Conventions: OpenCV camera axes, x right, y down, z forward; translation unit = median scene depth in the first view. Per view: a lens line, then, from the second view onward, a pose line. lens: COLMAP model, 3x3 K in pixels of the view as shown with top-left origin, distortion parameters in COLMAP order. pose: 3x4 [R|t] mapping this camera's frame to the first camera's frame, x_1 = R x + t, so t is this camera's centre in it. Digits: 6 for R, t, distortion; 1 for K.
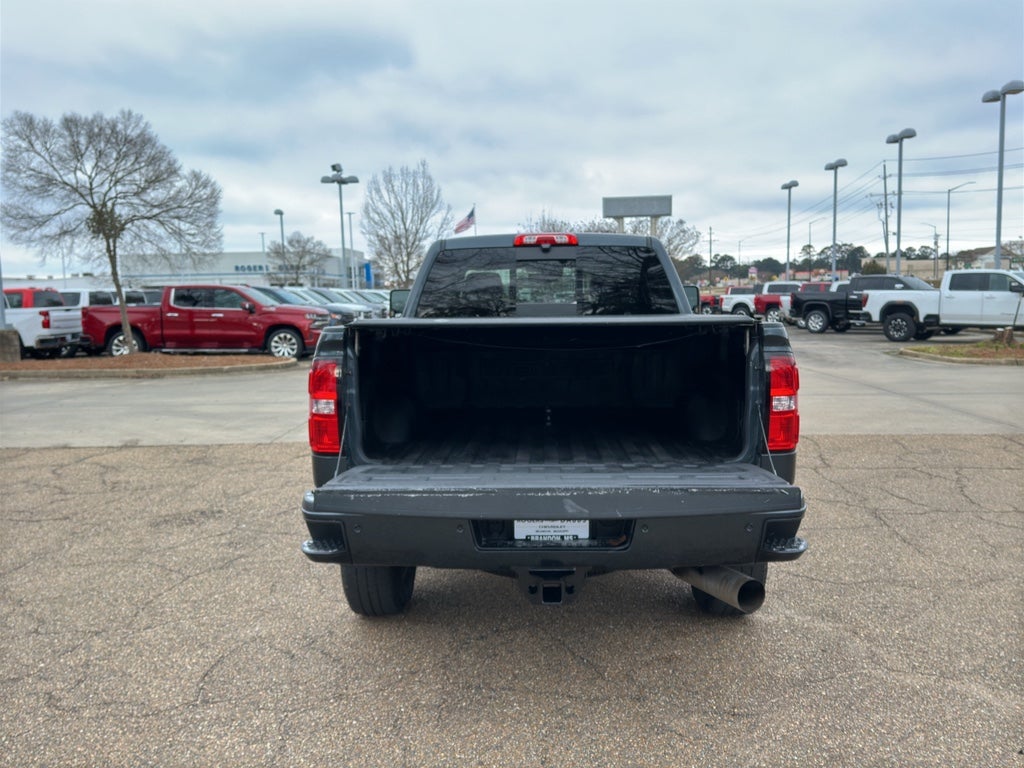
lens RADIAL K [[889.8, 0, 525.3], [0, 889.8, 390.1], [0, 0, 1]] dist [0.103473, -0.155637]
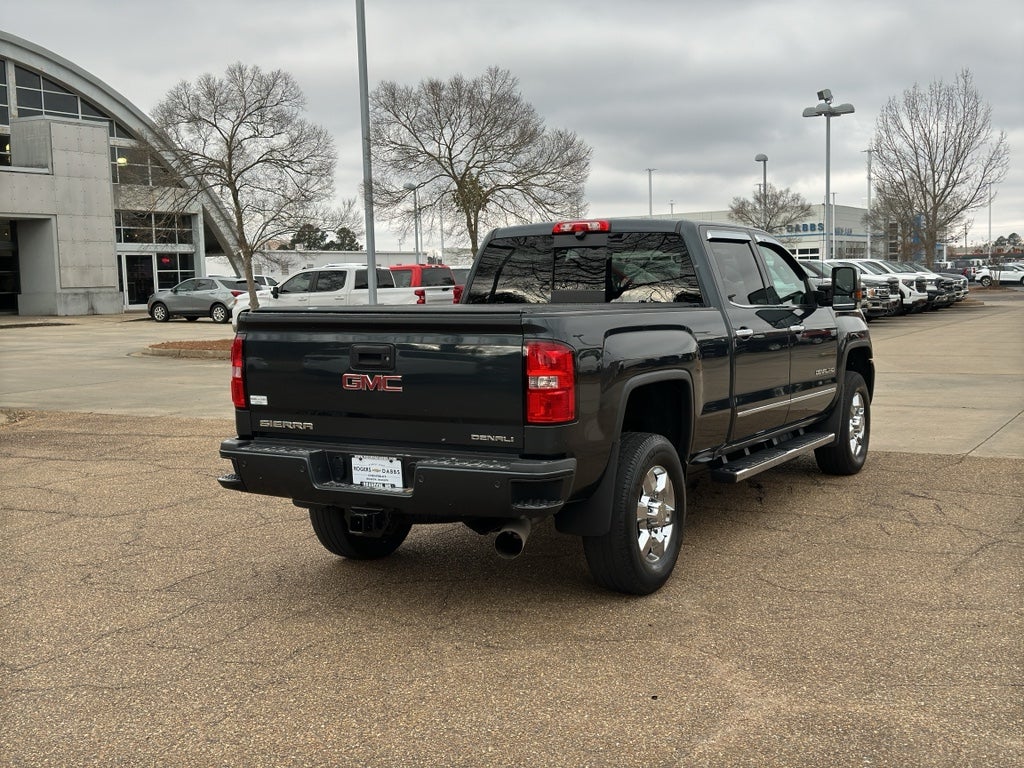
lens RADIAL K [[1234.2, 0, 508.5], [0, 1234.2, 384.0], [0, 0, 1]] dist [0.101060, 0.000000]
pose [[0.876541, 0.038770, -0.479763, 0.292232], [-0.043397, 0.999057, 0.001446, 0.004300], [0.479366, 0.019553, 0.877397, -0.118724]]
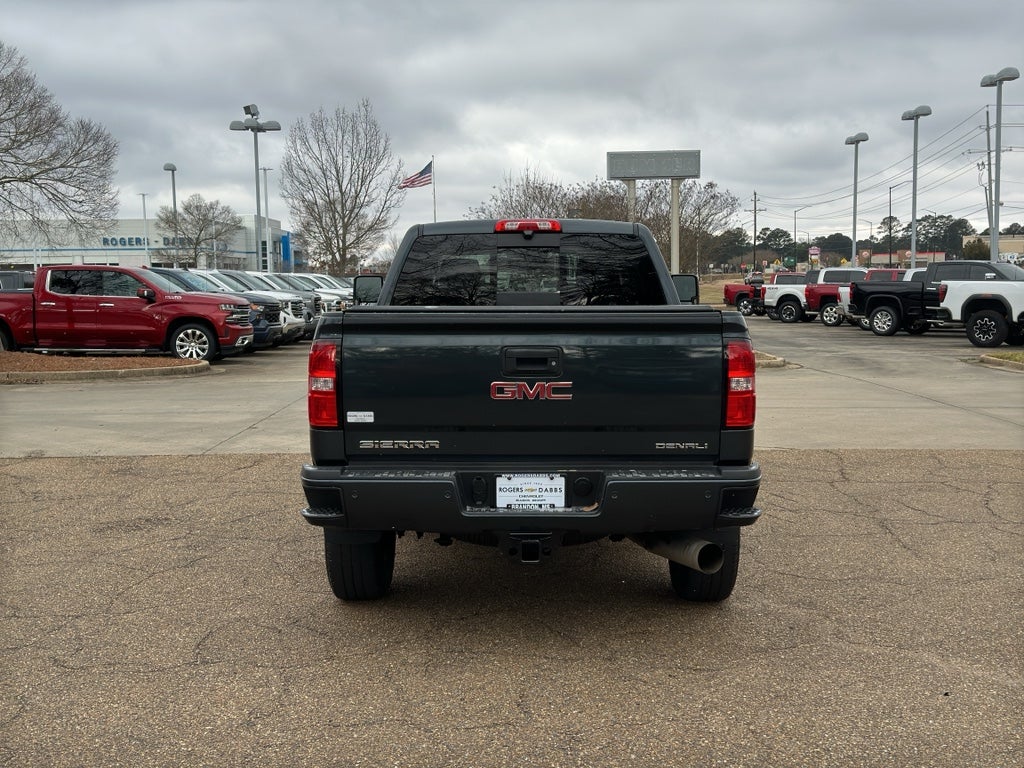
lens RADIAL K [[1234.2, 0, 512.7], [0, 1234.2, 380.3], [0, 0, 1]] dist [0.101060, 0.000000]
pose [[0.999918, 0.008184, 0.009810, -0.002439], [-0.007920, 0.999614, -0.026621, 0.014721], [-0.010024, 0.026541, 0.999597, -0.148327]]
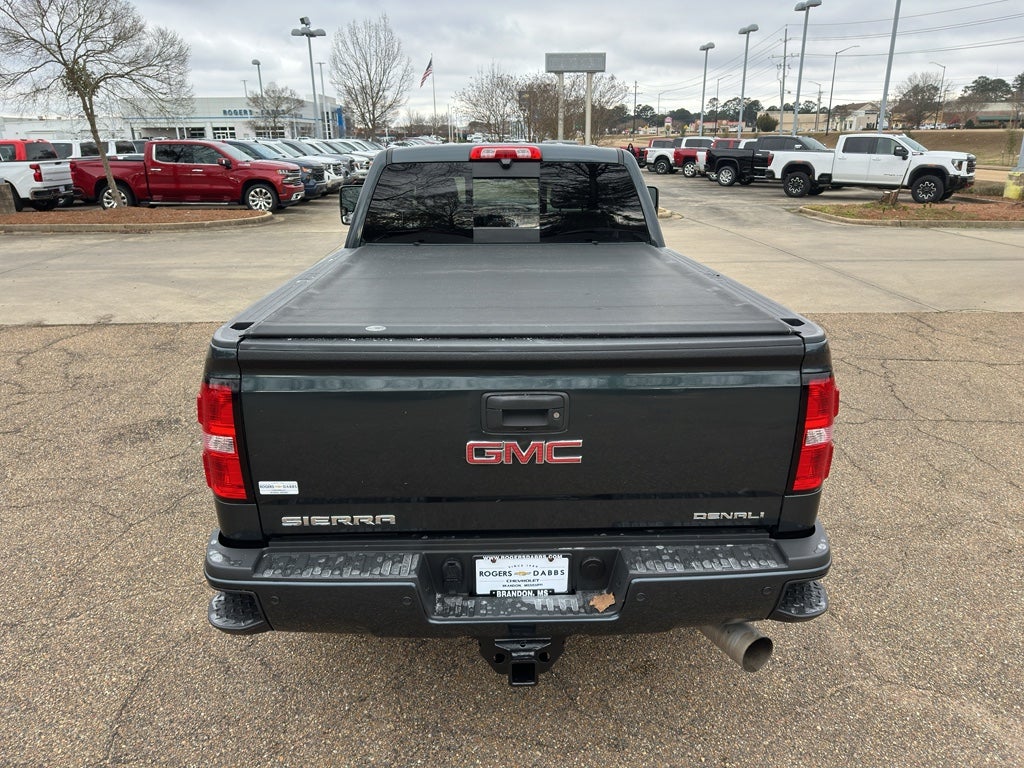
lens RADIAL K [[714.6, 0, 520.4], [0, 714.6, 386.1], [0, 0, 1]] dist [0.022202, -0.017128]
pose [[0.998280, -0.006727, 0.058239, -0.002529], [-0.006546, 0.974391, 0.224764, -0.048446], [-0.058259, -0.224758, 0.972671, 0.120487]]
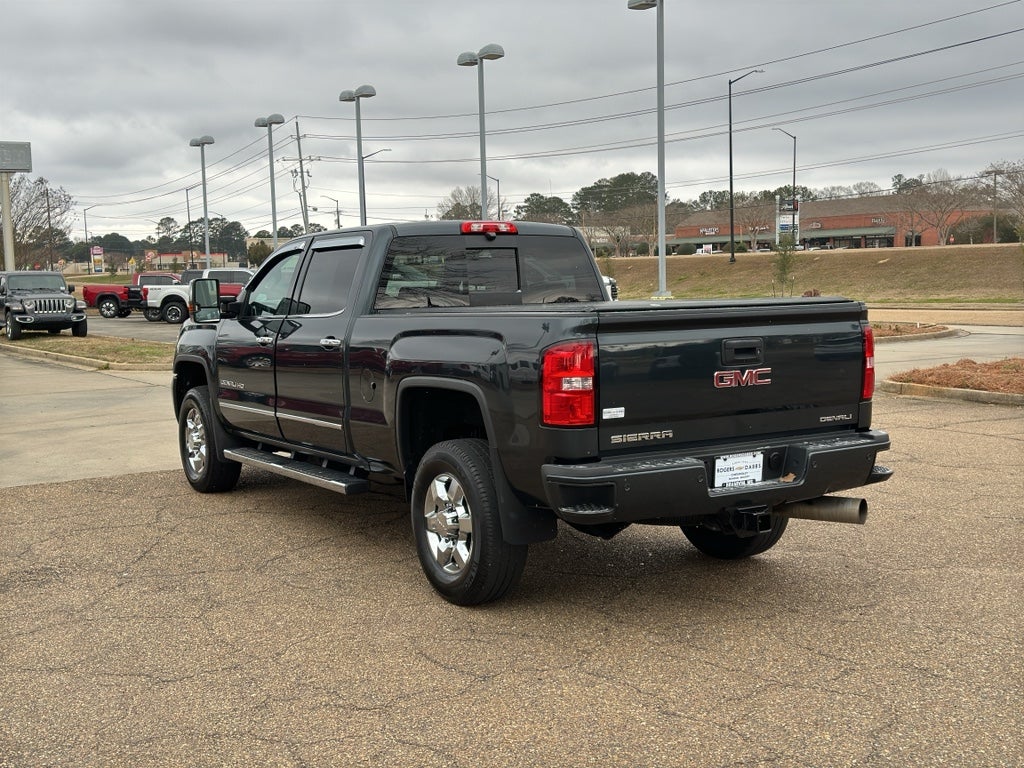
lens RADIAL K [[1234.2, 0, 505.6], [0, 1234.2, 374.3], [0, 0, 1]] dist [0.101060, 0.000000]
pose [[0.840995, -0.048039, 0.538907, -0.328649], [0.066543, 0.997672, -0.014911, 0.006413], [-0.536936, 0.048401, 0.842234, -0.069170]]
